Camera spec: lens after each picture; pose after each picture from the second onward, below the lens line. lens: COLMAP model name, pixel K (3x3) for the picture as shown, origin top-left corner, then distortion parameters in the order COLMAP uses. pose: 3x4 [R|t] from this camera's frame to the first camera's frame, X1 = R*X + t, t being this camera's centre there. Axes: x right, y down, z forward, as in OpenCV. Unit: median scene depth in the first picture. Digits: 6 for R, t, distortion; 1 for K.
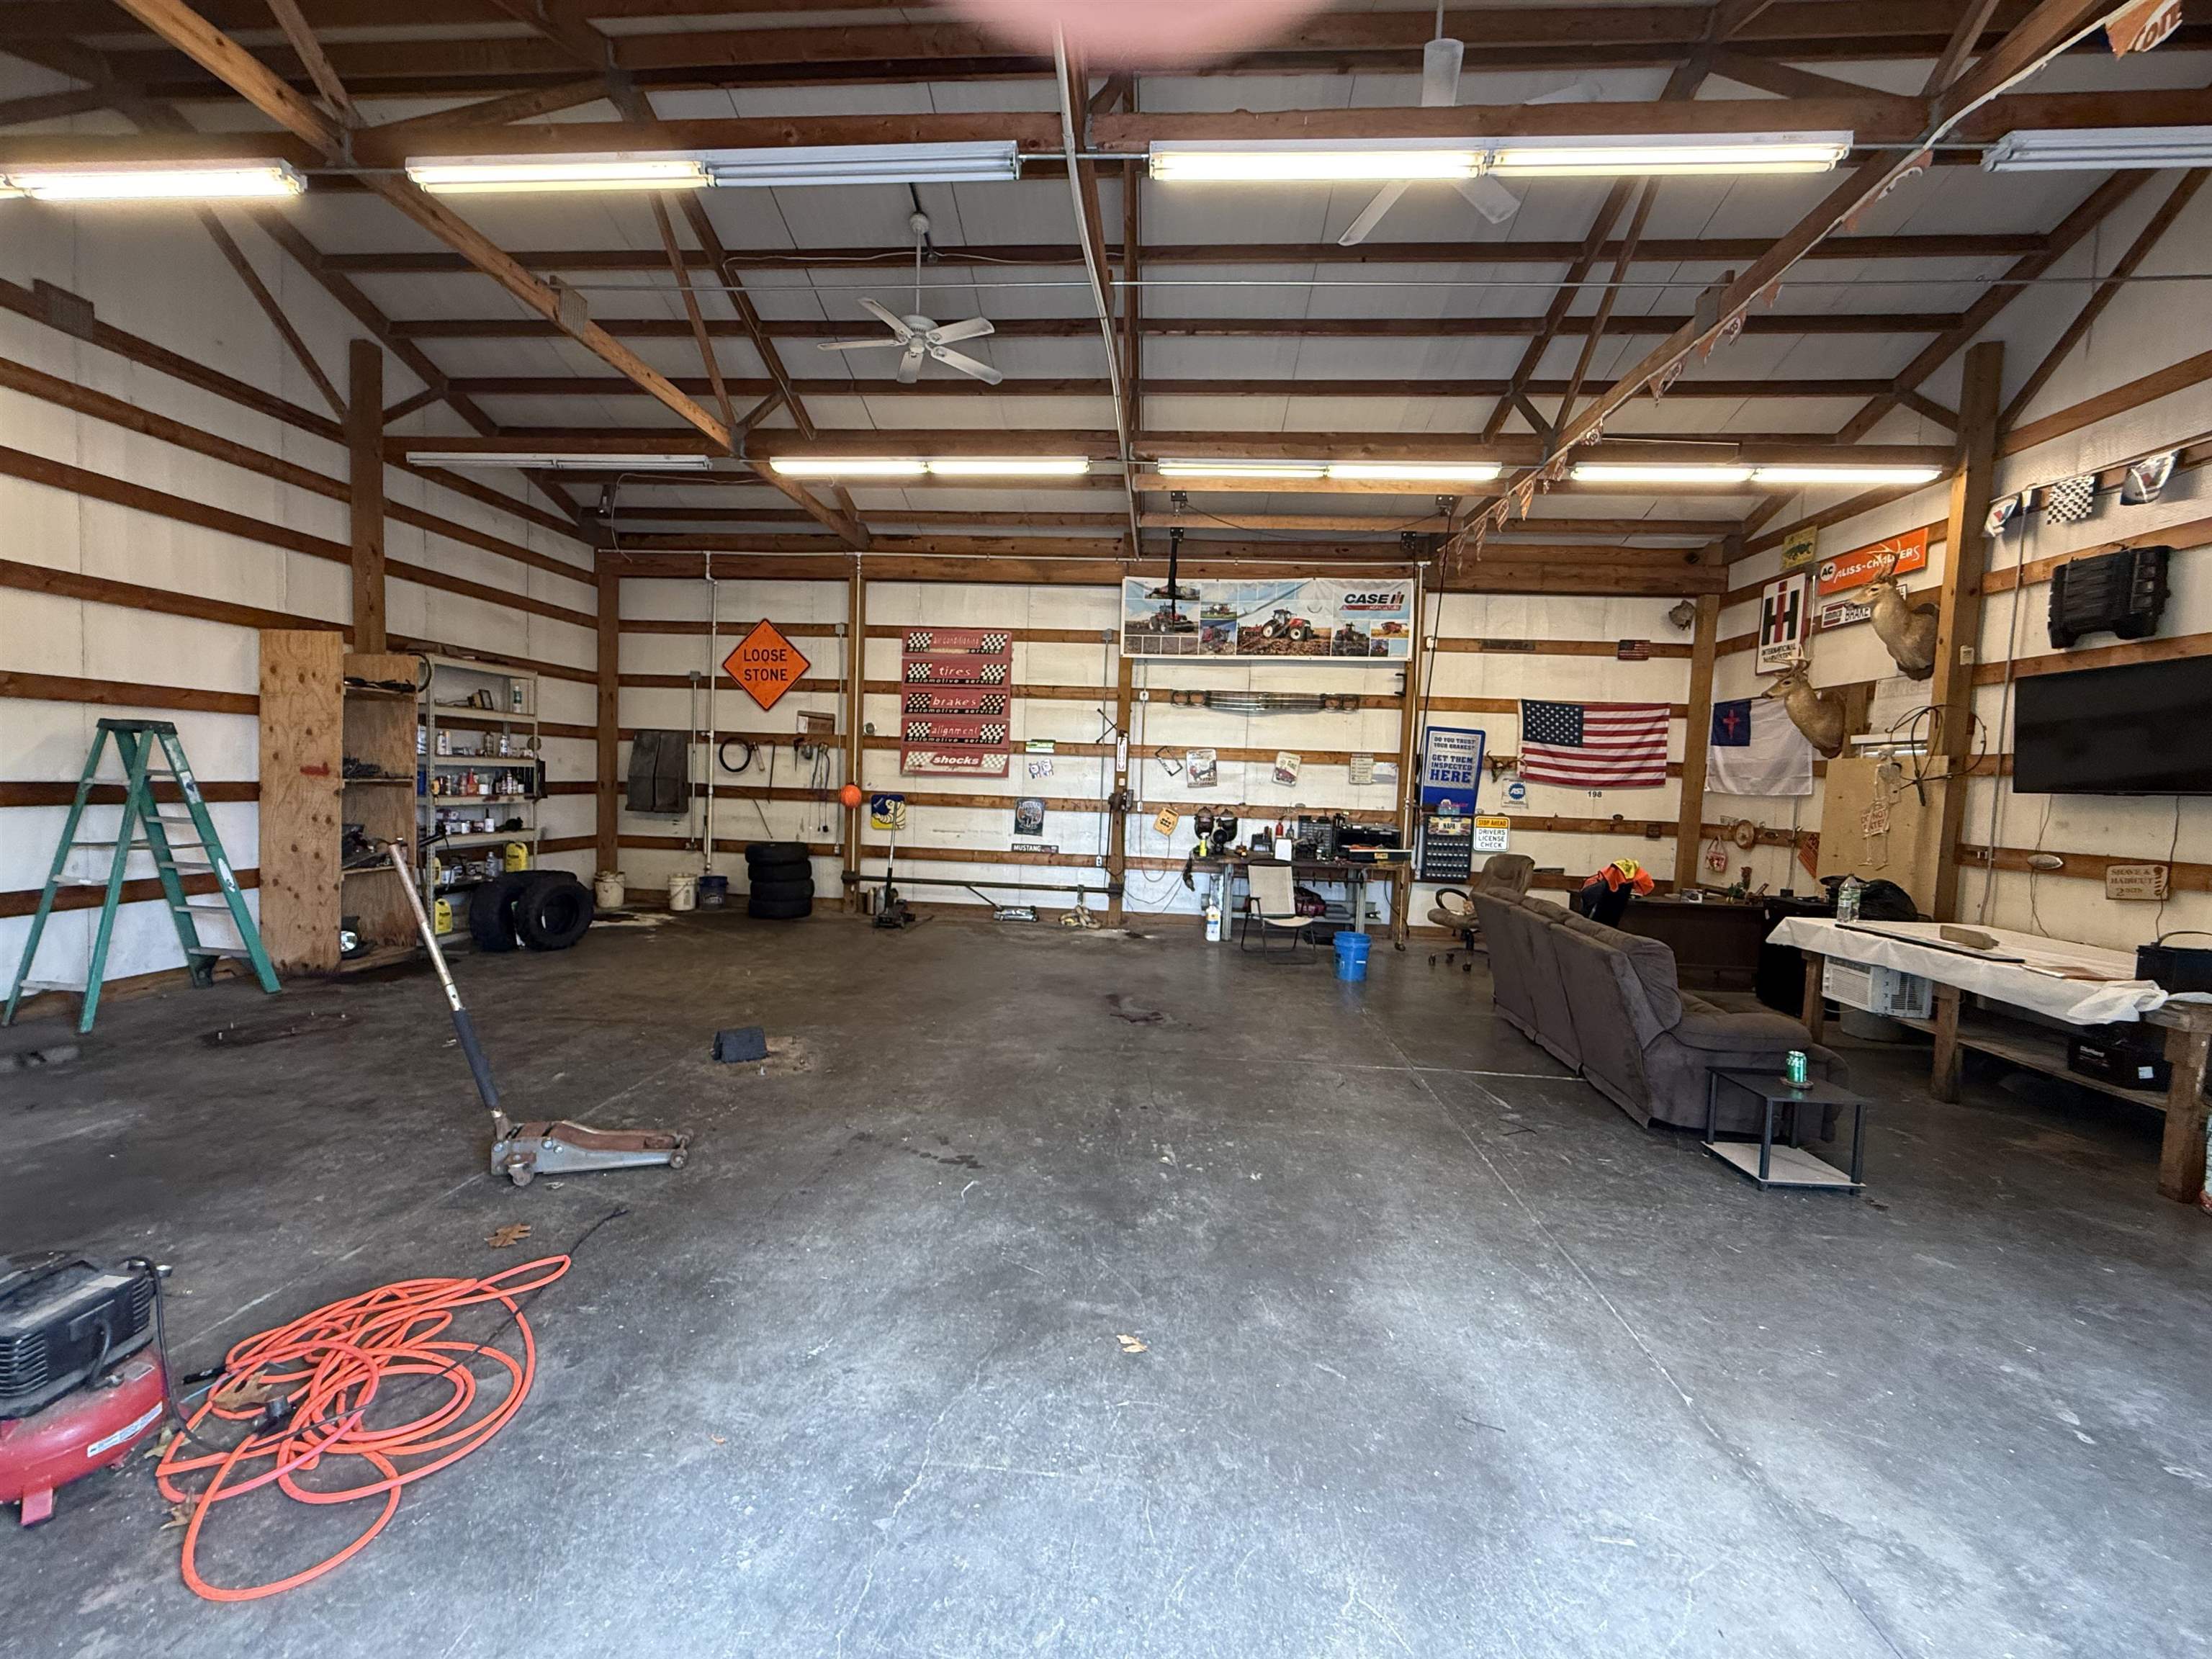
lens RADIAL K [[884.5, 0, 1106.0], [0, 884.5, 829.5], [0, 0, 1]] dist [0.001290, 0.000188]
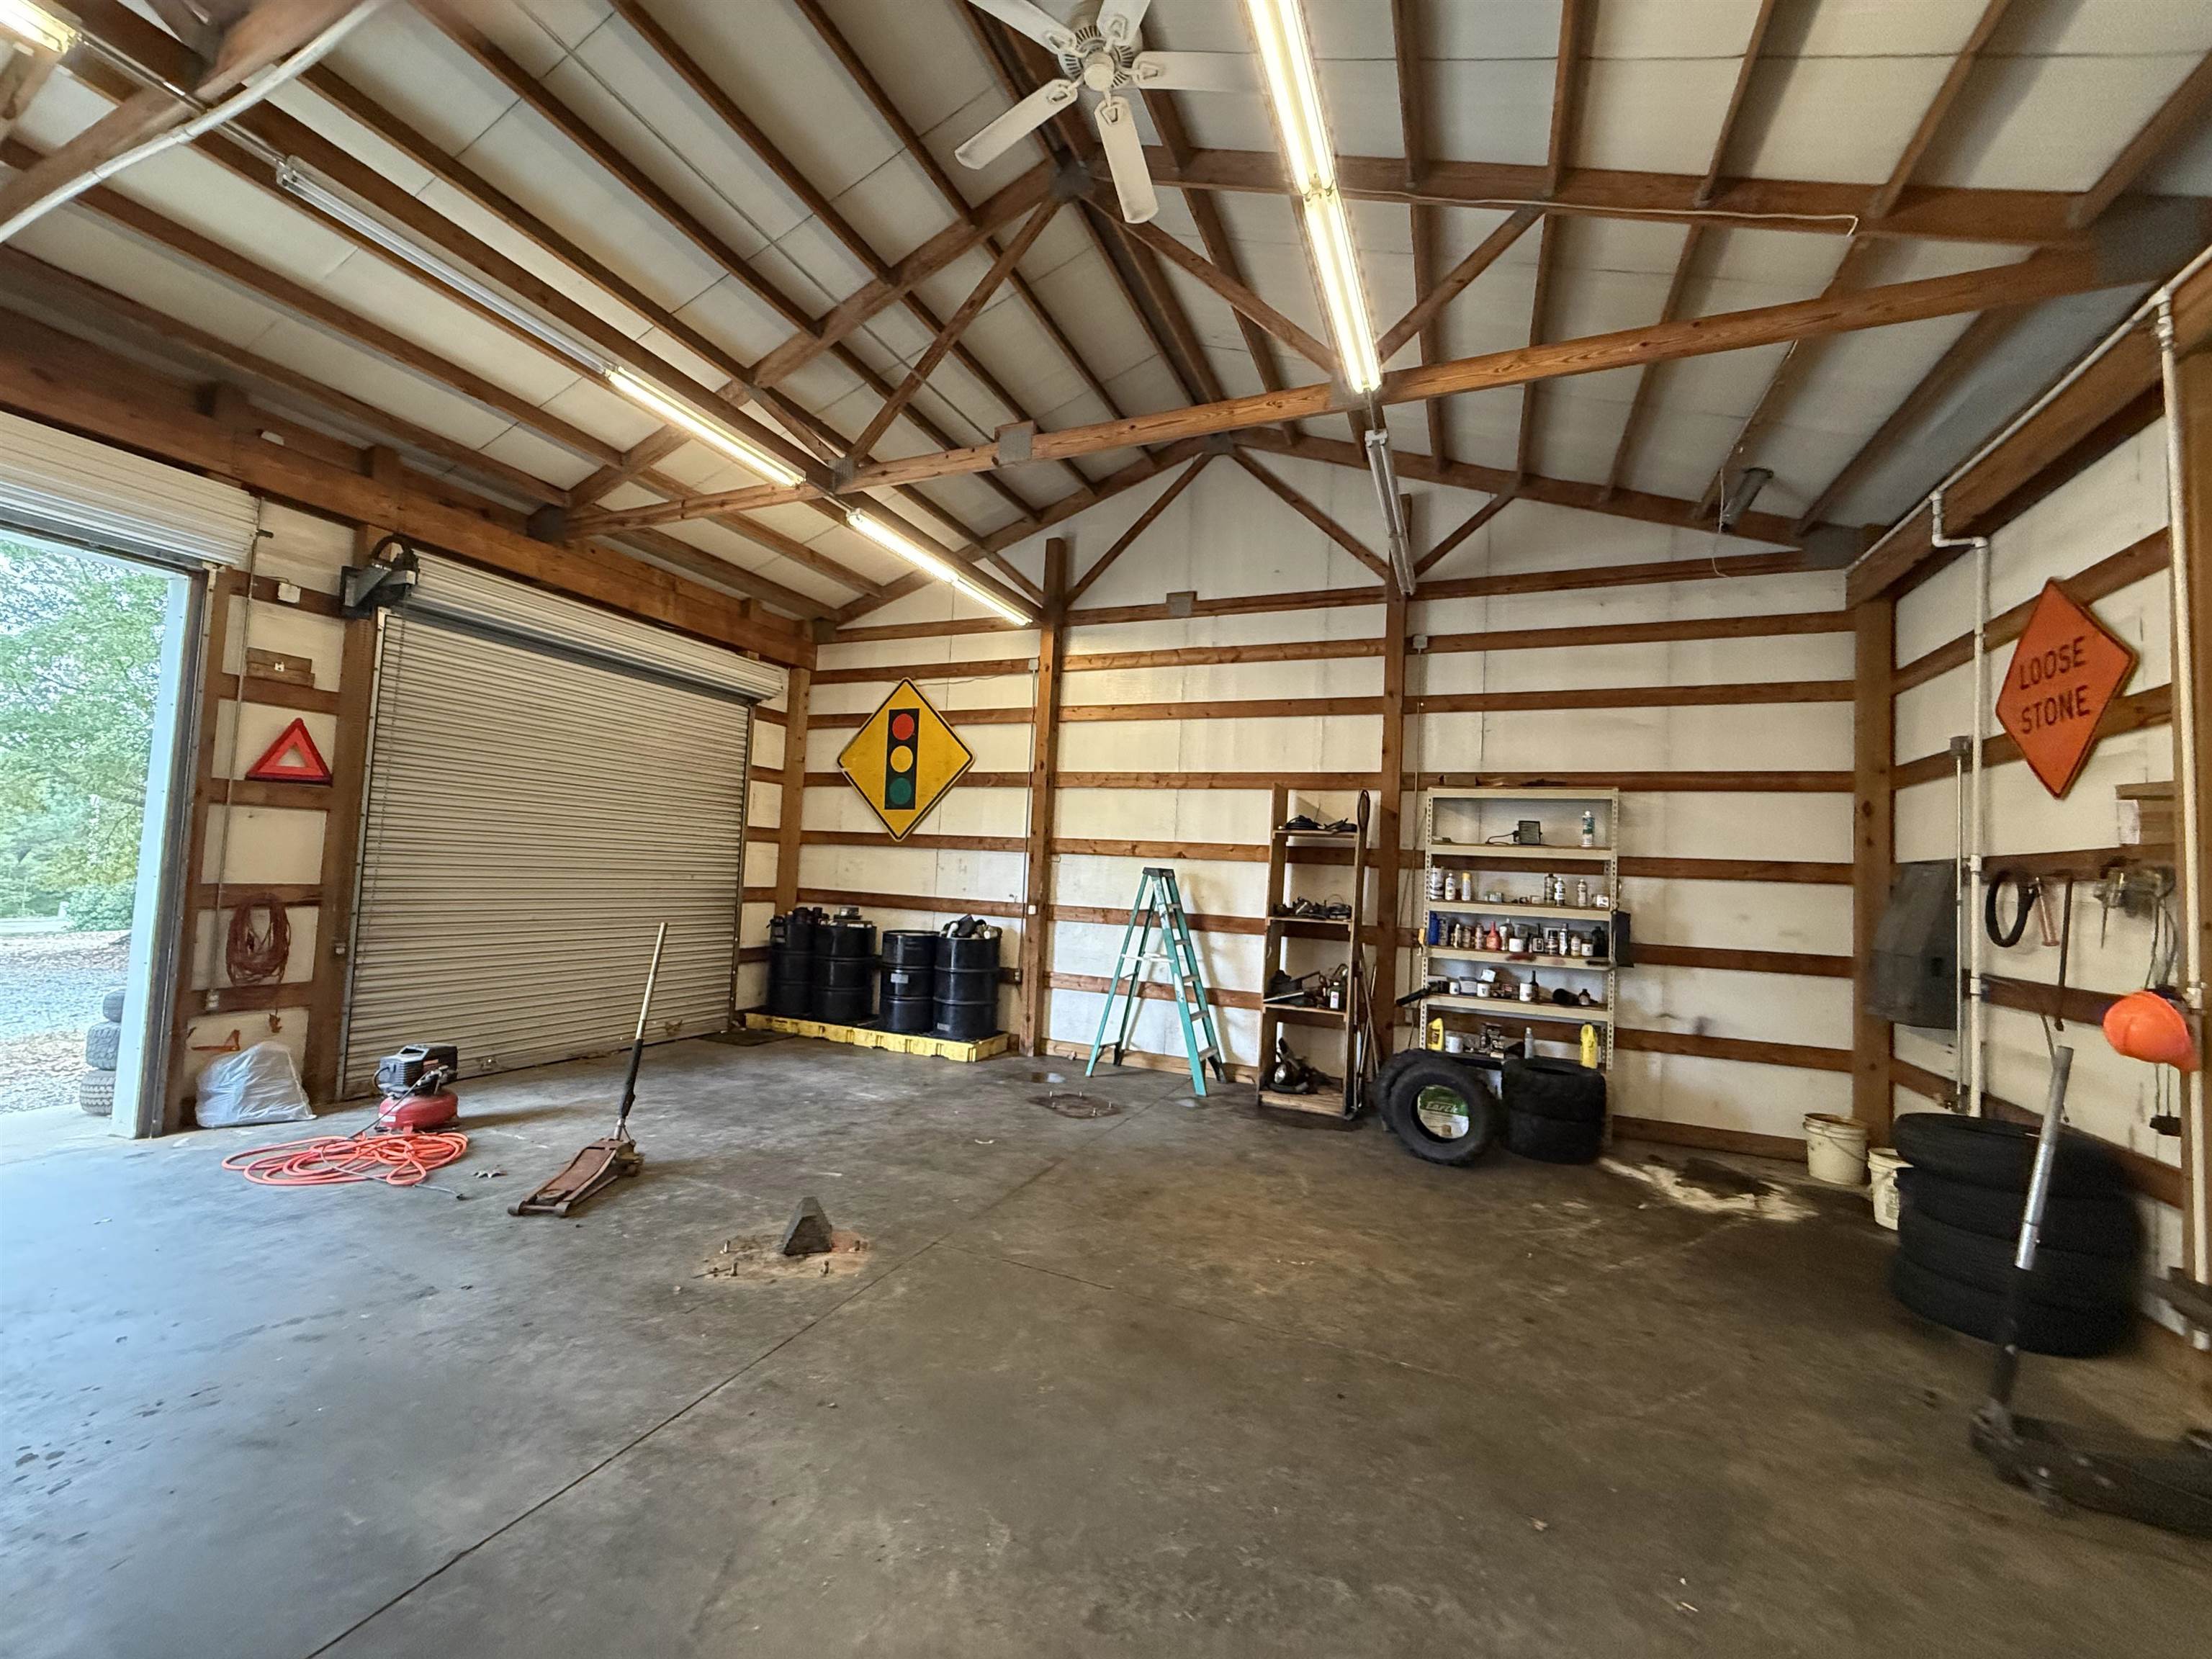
lens RADIAL K [[884.5, 0, 1106.0], [0, 884.5, 829.5], [0, 0, 1]] dist [0.001290, 0.000188]
pose [[-0.328903, -0.098290, -0.939235, 0.248910], [-0.114055, 0.991423, -0.063811, -0.080252], [0.937451, 0.086137, -0.337292, 1.320381]]
